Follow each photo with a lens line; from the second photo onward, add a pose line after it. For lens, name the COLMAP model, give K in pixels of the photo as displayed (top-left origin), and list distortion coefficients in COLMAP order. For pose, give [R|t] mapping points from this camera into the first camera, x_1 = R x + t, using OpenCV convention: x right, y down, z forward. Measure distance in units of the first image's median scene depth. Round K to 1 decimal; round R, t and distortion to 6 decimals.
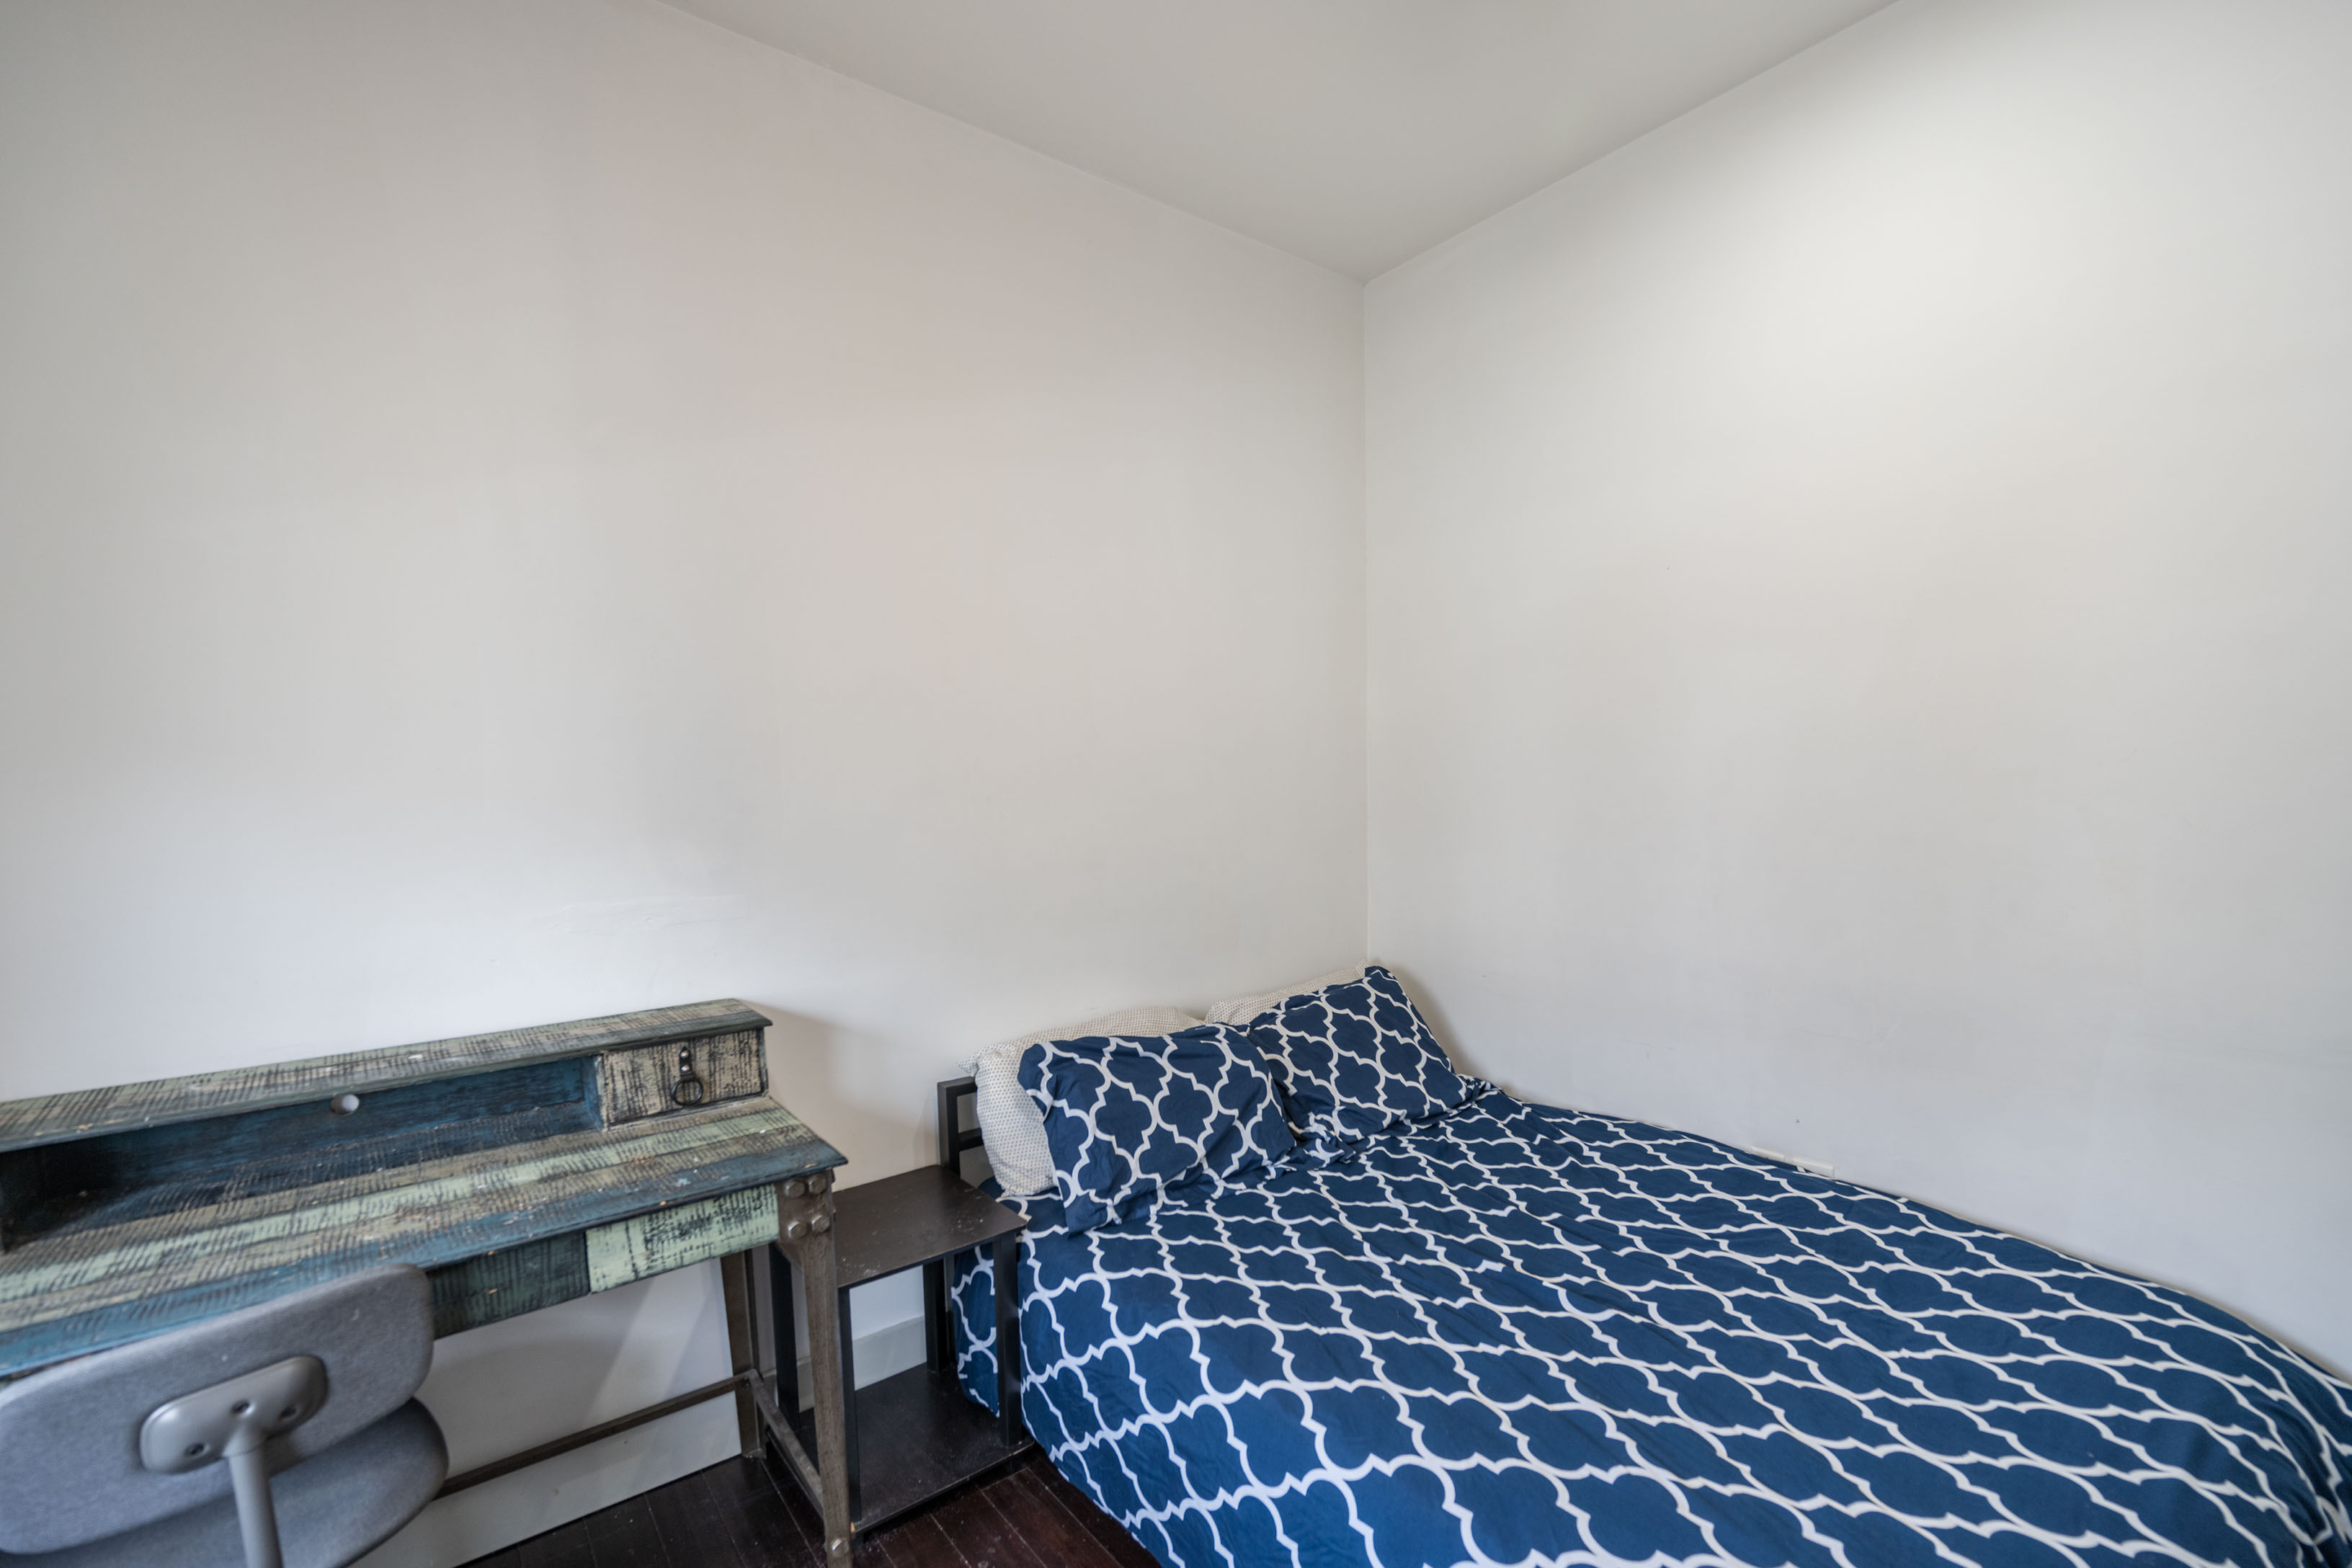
lens RADIAL K [[928.8, 0, 1184.7], [0, 928.8, 787.4], [0, 0, 1]] dist [0.001634, 0.000059]
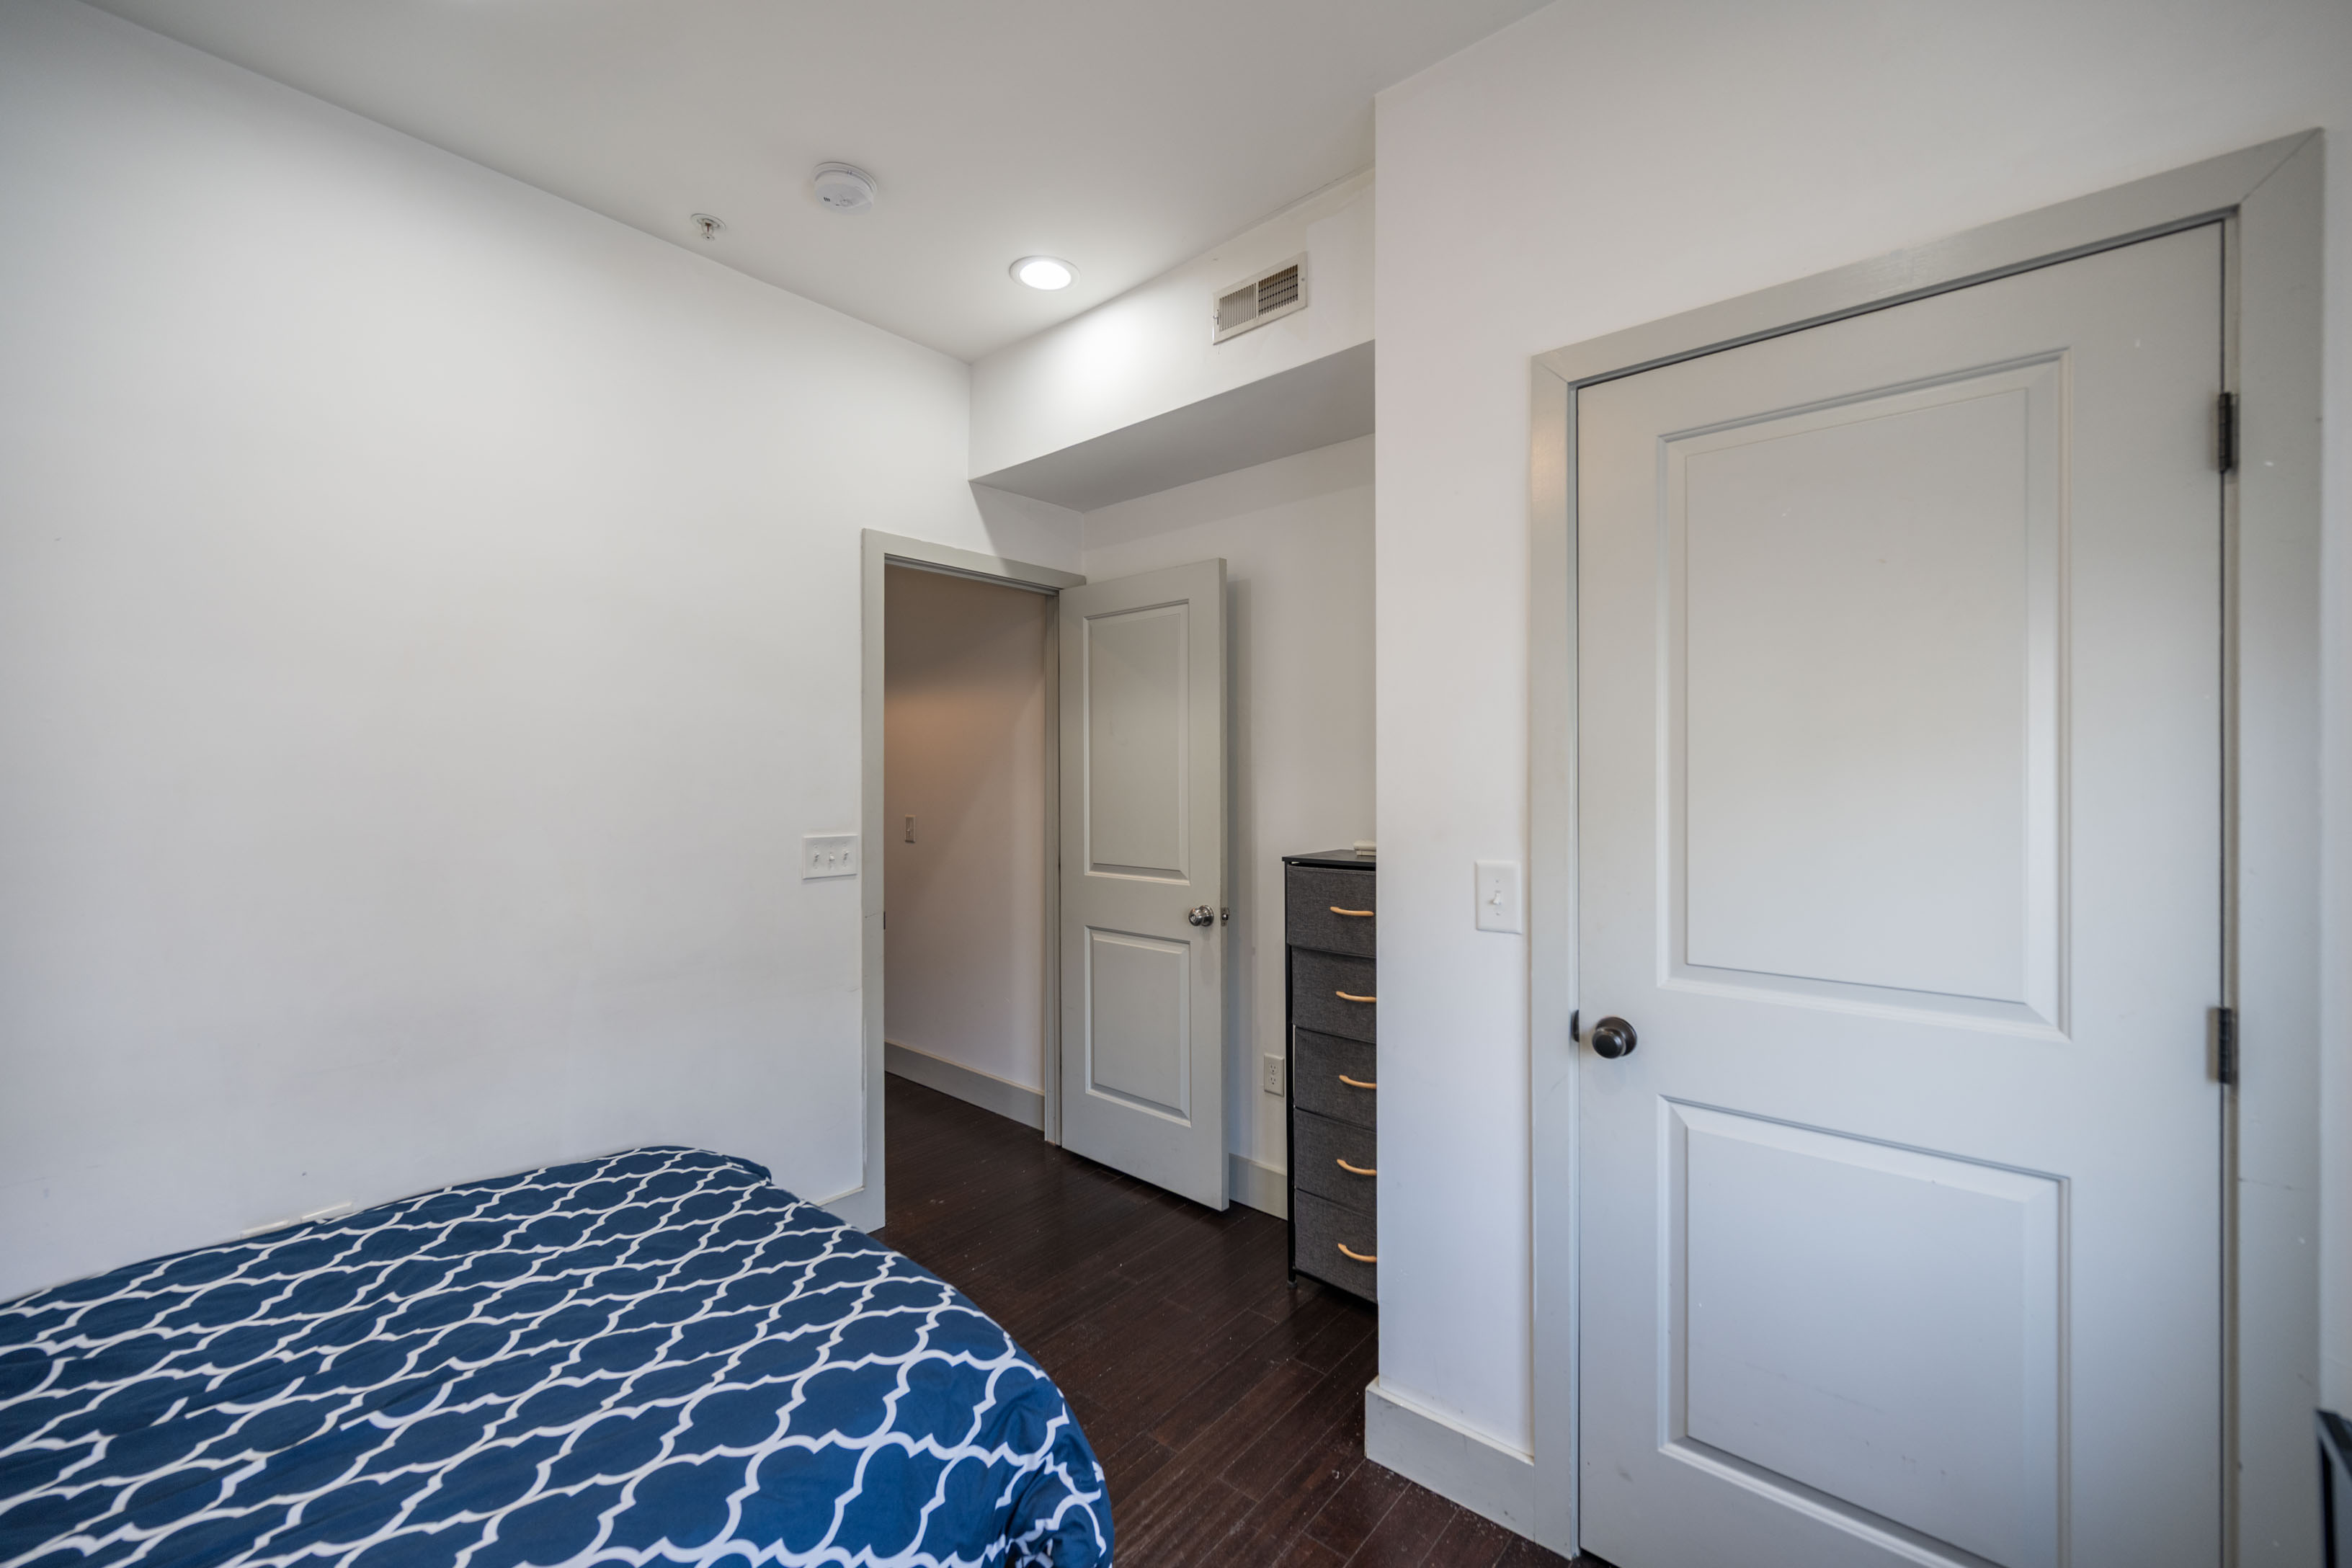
lens RADIAL K [[928.8, 0, 1184.7], [0, 928.8, 787.4], [0, 0, 1]] dist [0.001634, 0.000059]
pose [[-0.172701, 0.014634, 0.984866, -0.463328], [0.014093, 0.999824, -0.012385, 0.012298], [-0.984873, 0.011740, -0.172877, 0.386567]]
